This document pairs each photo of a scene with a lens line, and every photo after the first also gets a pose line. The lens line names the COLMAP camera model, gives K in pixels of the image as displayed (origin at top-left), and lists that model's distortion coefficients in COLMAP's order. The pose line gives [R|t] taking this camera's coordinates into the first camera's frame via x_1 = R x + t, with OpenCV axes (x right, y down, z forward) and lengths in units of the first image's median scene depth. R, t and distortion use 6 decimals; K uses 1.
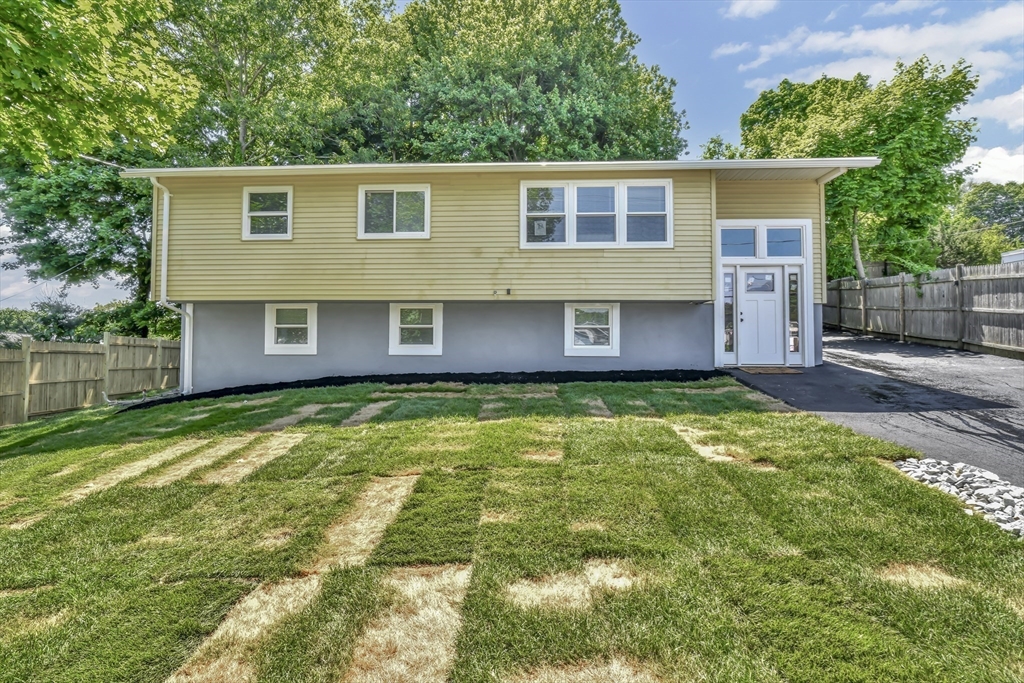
lens RADIAL K [[450.0, 0, 516.3], [0, 450.0, 340.0], [0, 0, 1]] dist [-0.011148, 0.000763]
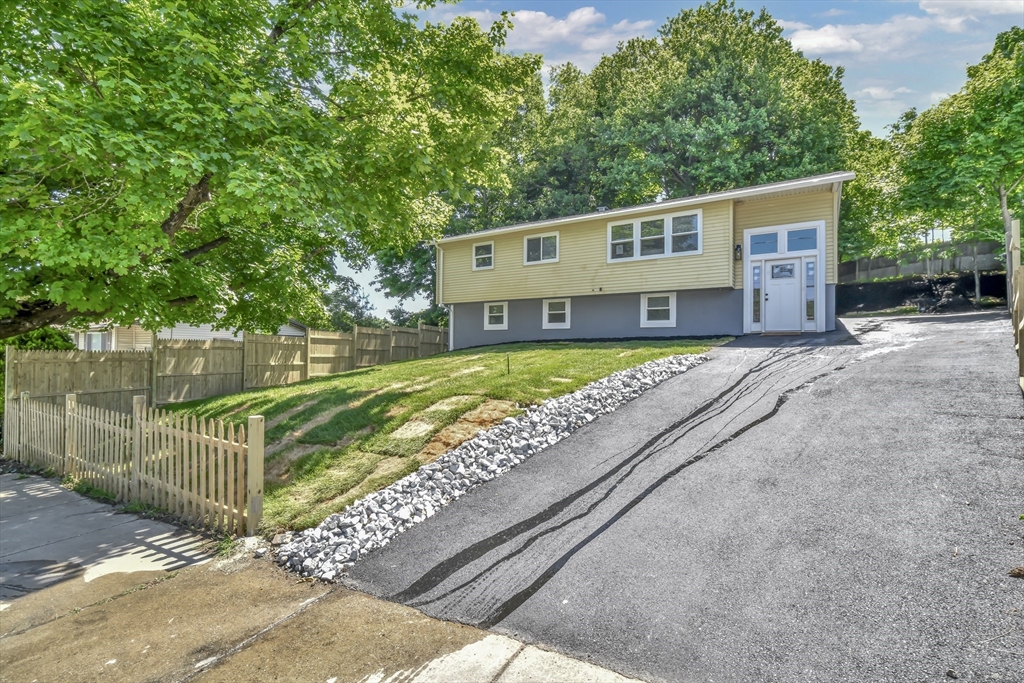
lens RADIAL K [[478.3, 0, 516.1], [0, 478.3, 337.3], [0, 0, 1]] dist [-0.001029, -0.000885]
pose [[0.858445, -0.008693, -0.512832, 0.597782], [0.001501, 0.999895, -0.014437, 0.093718], [0.512904, 0.011623, 0.858367, -0.668633]]
